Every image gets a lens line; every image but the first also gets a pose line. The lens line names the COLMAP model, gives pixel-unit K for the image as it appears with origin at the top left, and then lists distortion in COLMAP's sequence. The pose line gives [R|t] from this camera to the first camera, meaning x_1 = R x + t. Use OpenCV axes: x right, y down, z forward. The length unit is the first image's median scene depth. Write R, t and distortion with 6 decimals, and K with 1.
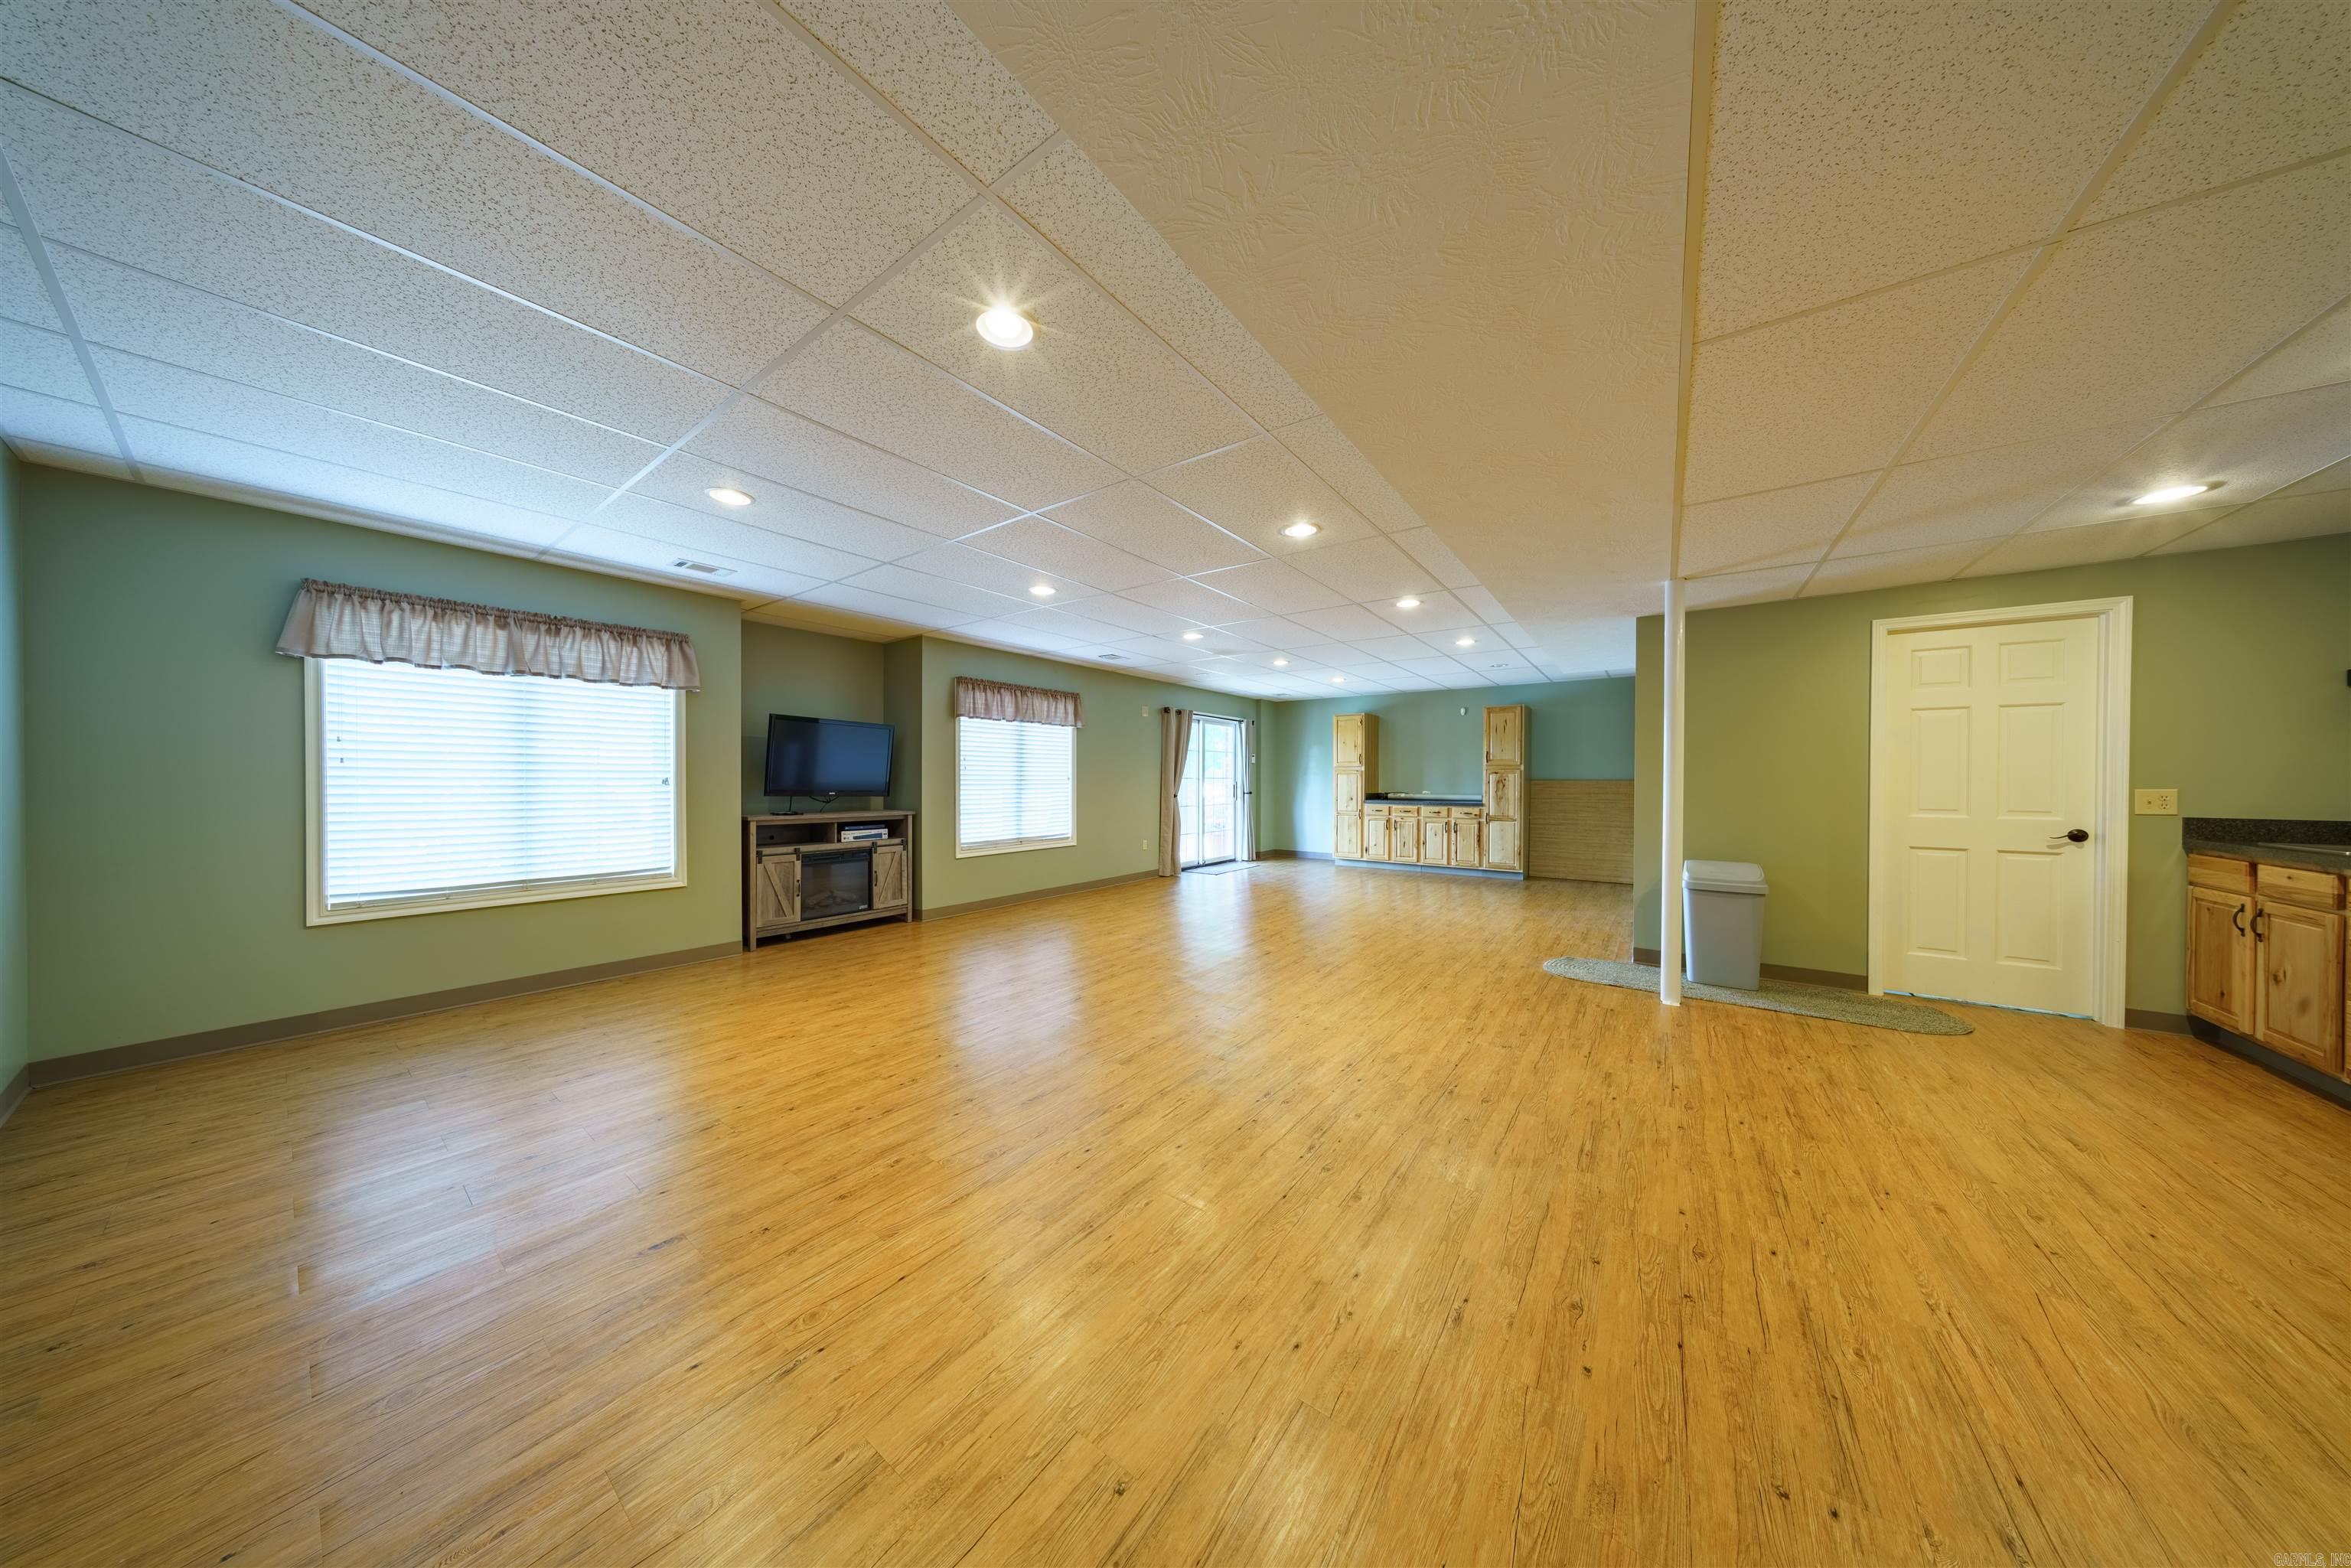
lens RADIAL K [[670.1, 0, 1166.9], [0, 670.1, 779.8], [0, 0, 1]] dist [0.000557, 0.000312]
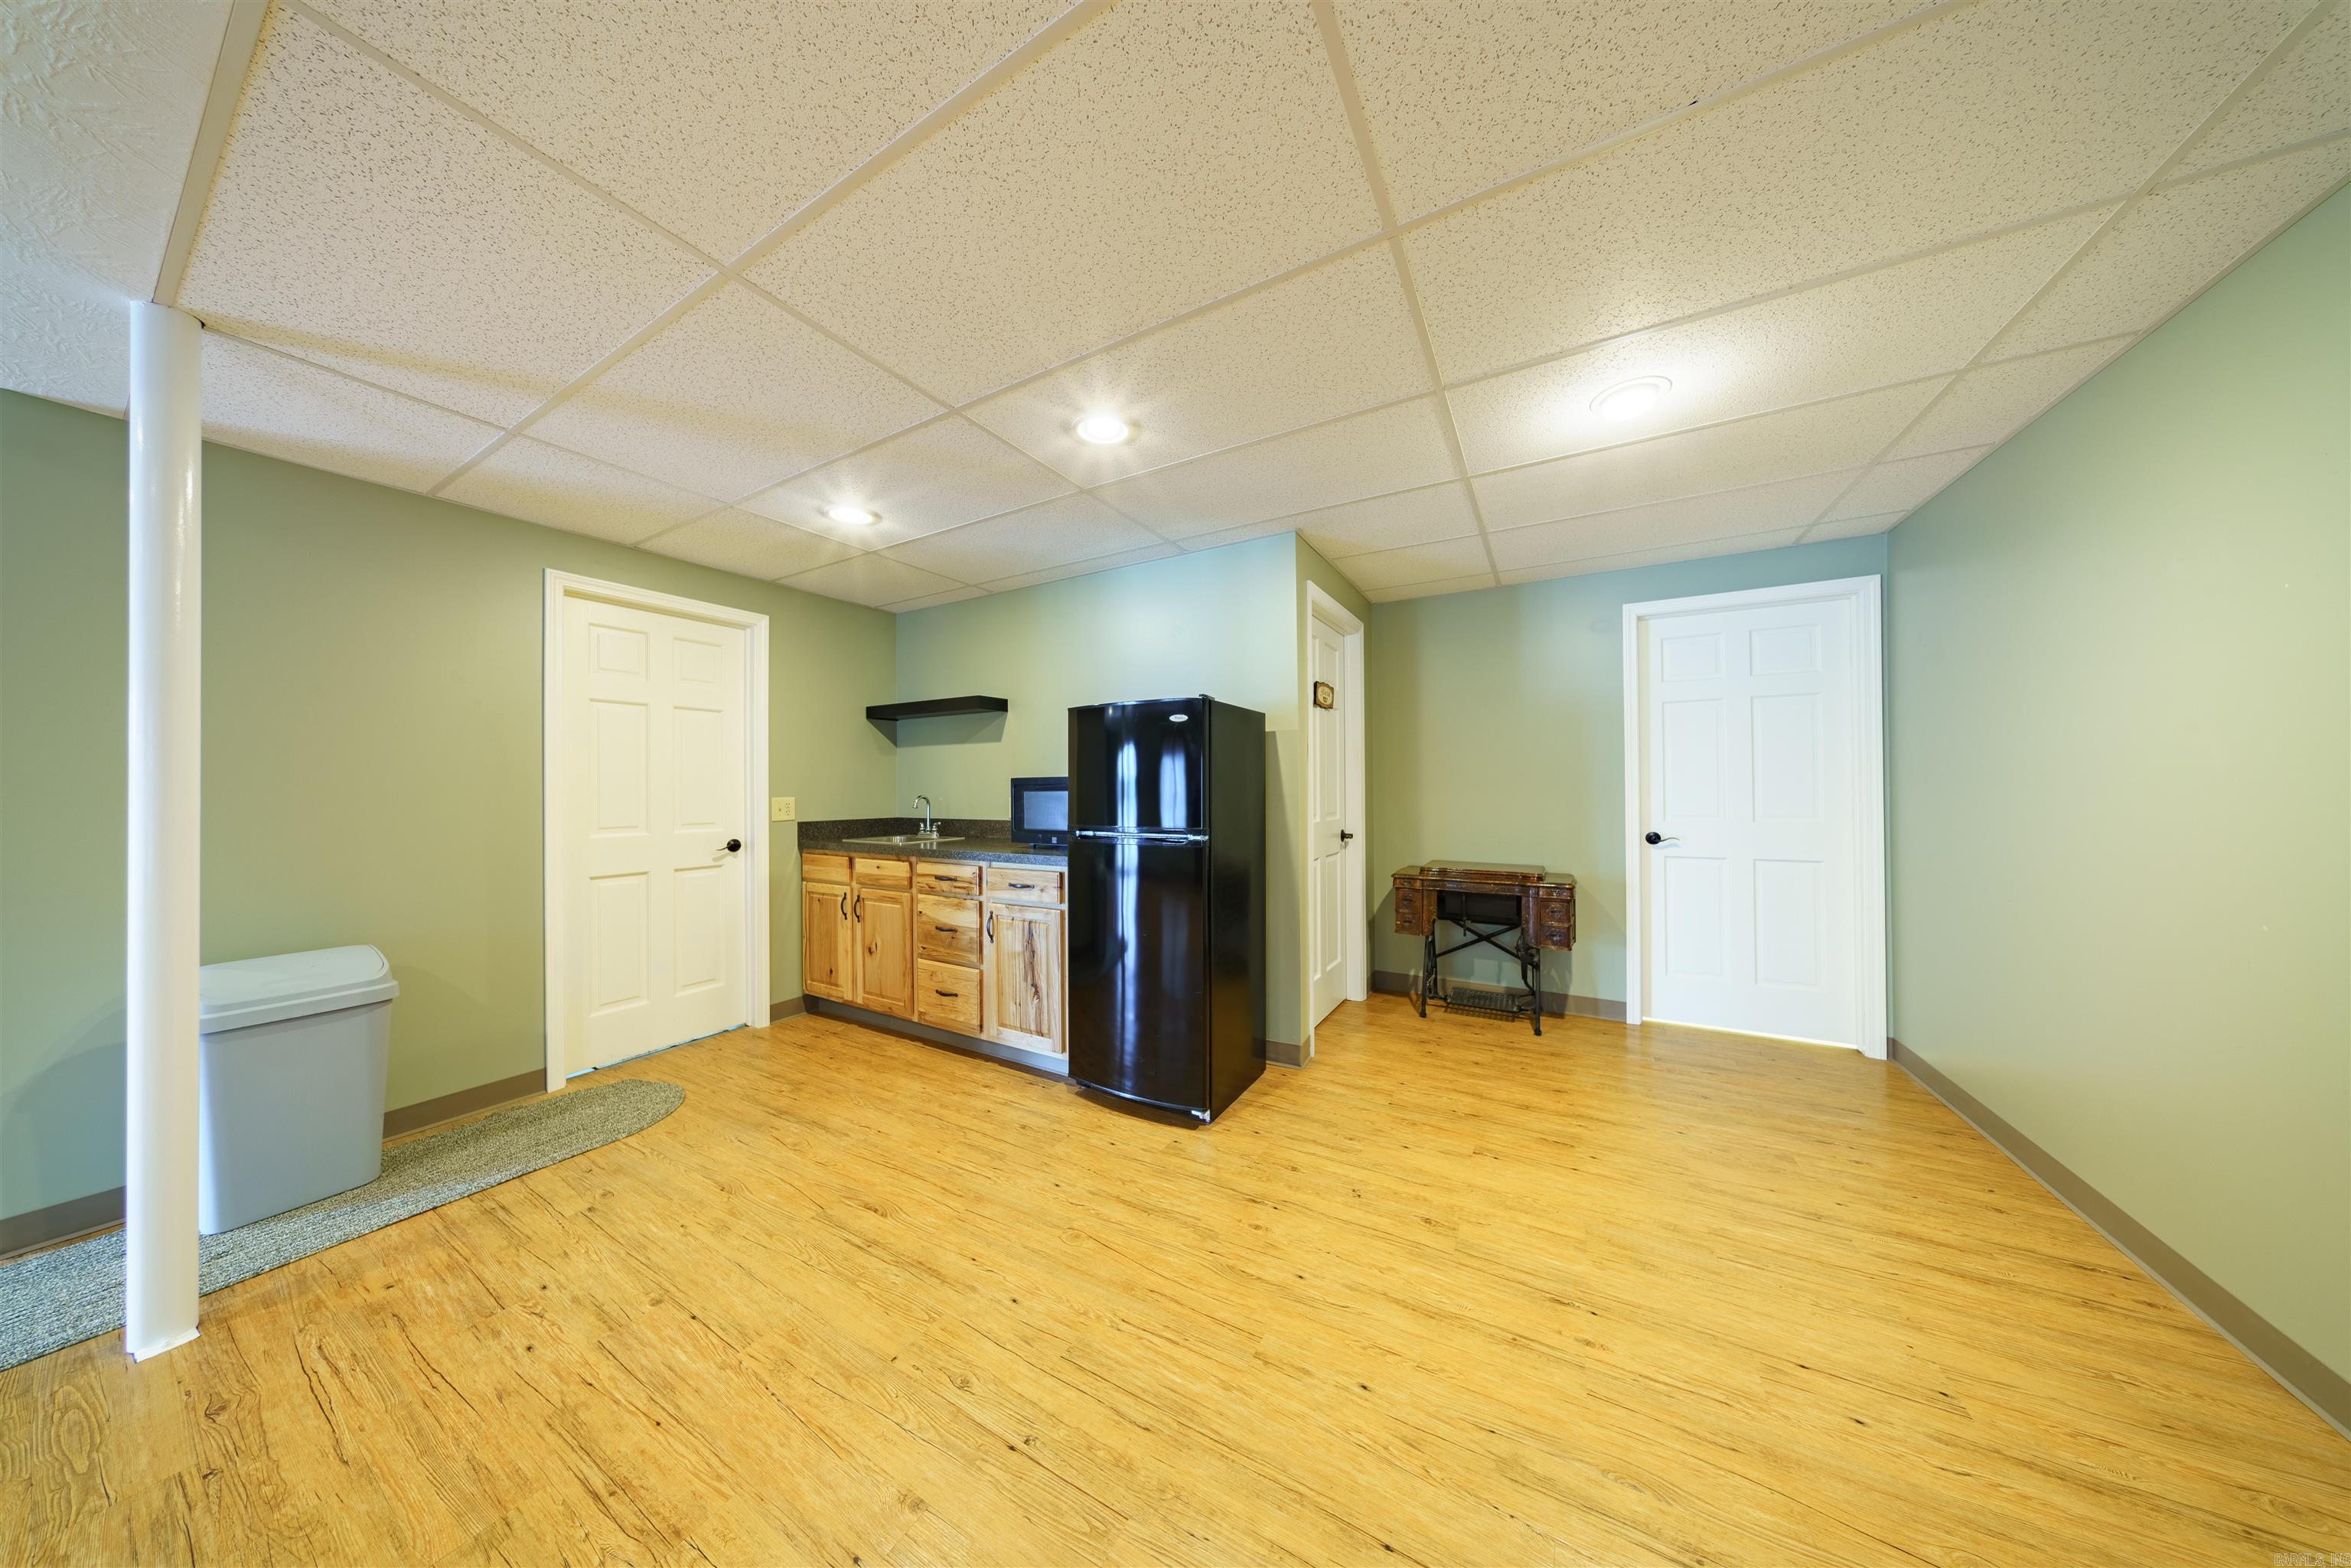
lens RADIAL K [[670.1, 0, 1170.0], [0, 670.1, 786.4], [0, 0, 1]] dist [0.000557, 0.000312]
pose [[-0.109352, 0.000874, 0.994003, 0.325081], [0.010085, 0.999949, 0.000231, 0.002029], [-0.993952, 0.010050, -0.109356, 0.507765]]
